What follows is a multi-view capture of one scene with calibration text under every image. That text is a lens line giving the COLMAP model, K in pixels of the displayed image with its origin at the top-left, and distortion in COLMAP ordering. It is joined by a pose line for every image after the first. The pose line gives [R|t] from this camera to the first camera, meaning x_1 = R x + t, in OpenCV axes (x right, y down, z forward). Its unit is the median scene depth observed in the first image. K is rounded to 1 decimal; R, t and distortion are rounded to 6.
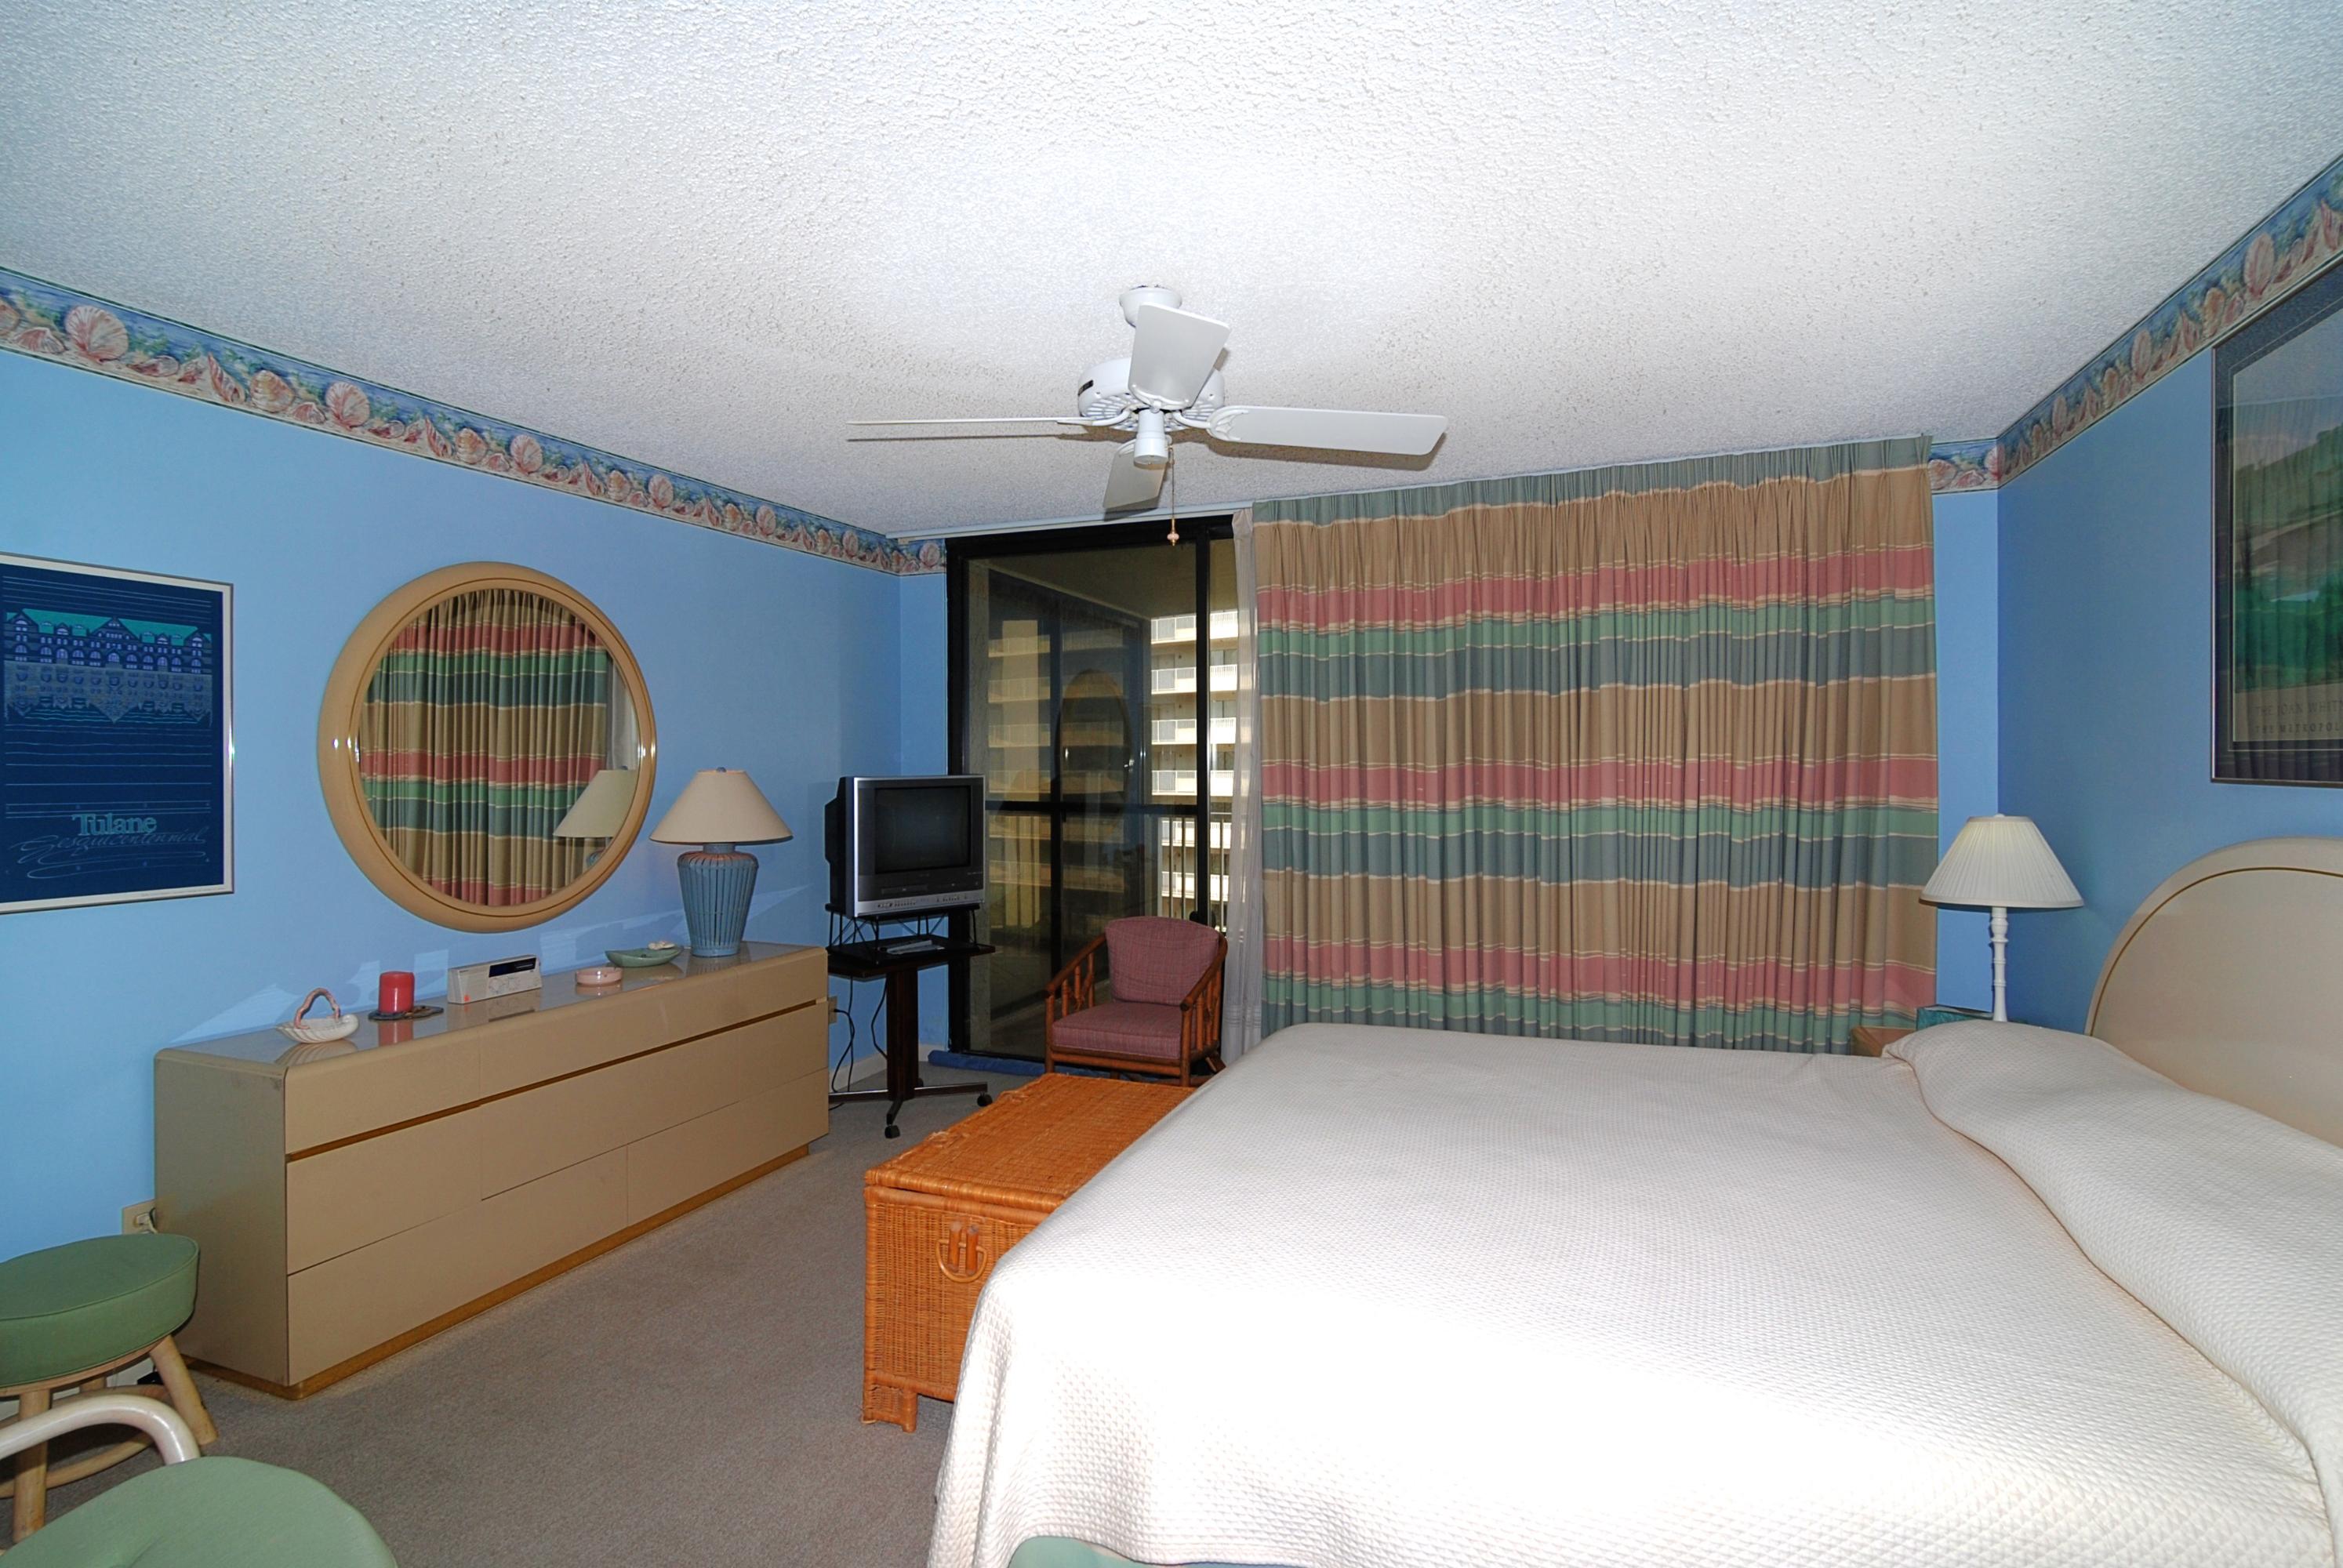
lens RADIAL K [[1169.4, 0, 1171.8], [0, 1169.4, 761.6], [0, 0, 1]] dist [0.001344, 0.000874]
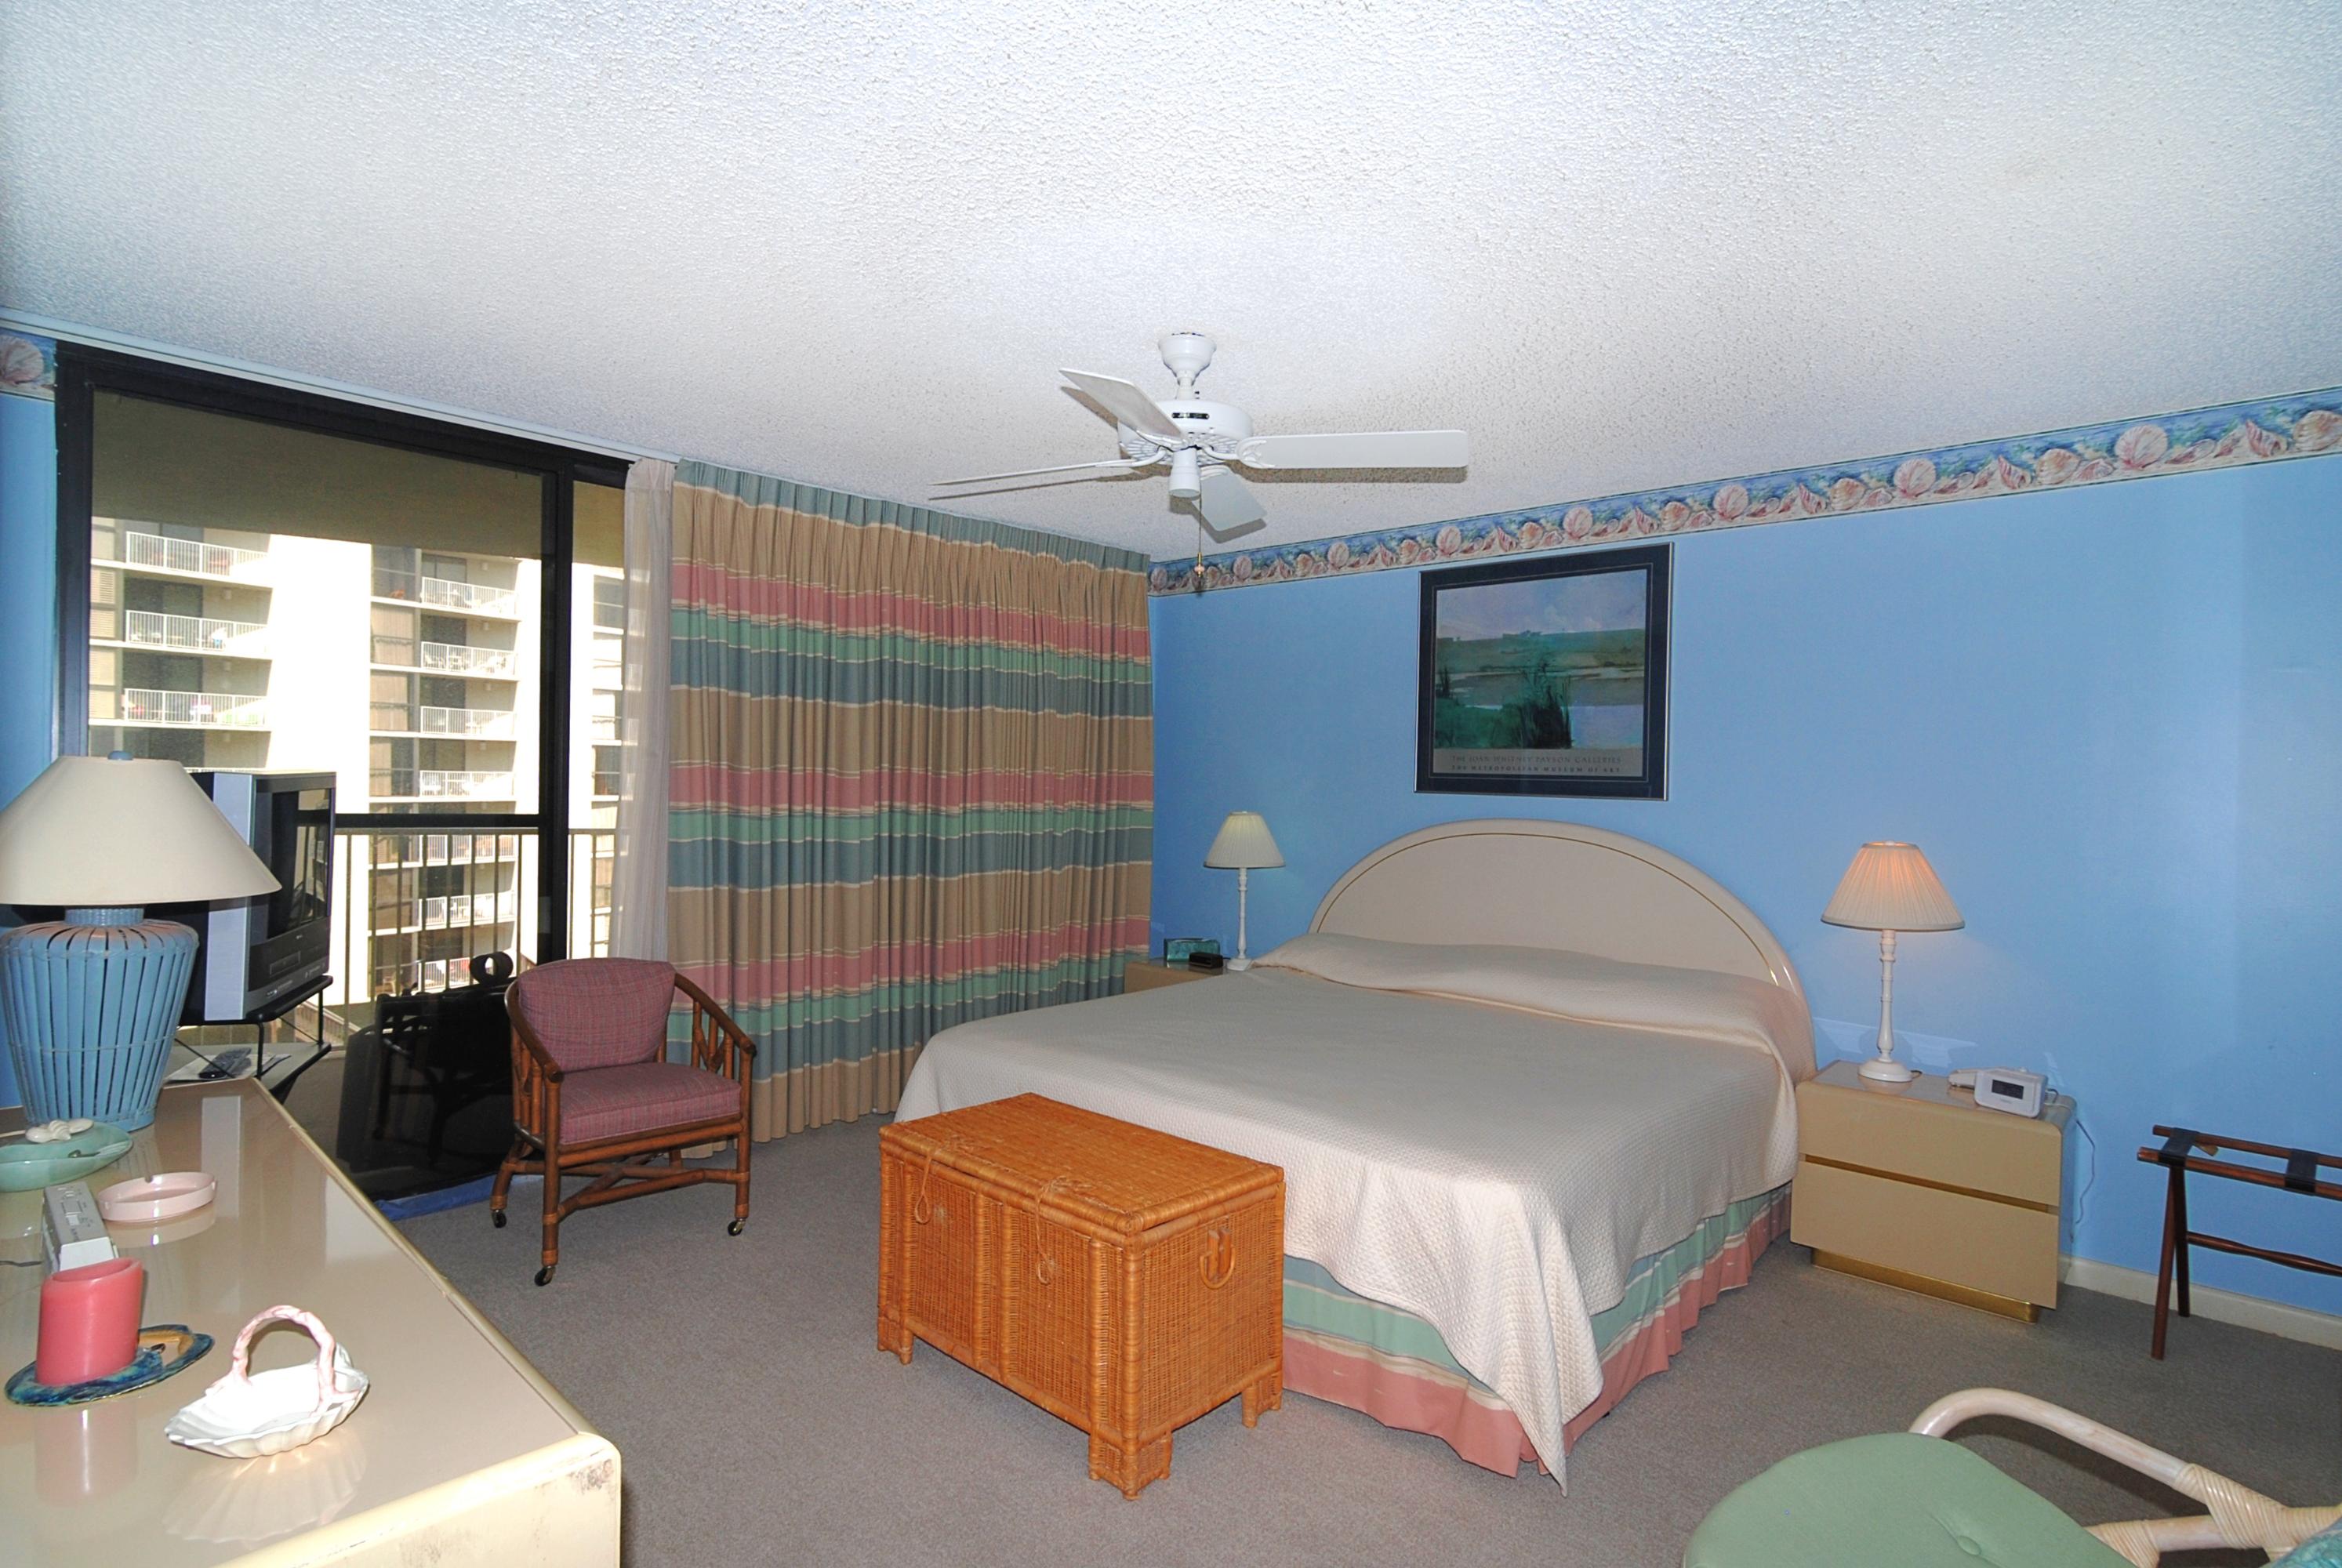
lens RADIAL K [[1168.9, 0, 1171.3], [0, 1168.9, 761.6], [0, 0, 1]] dist [0.001344, 0.000874]
pose [[0.371376, 0.026616, 0.928101, -0.669042], [-0.024666, 0.999519, -0.018794, 0.007848], [-0.928155, -0.015913, 0.371854, 0.394290]]
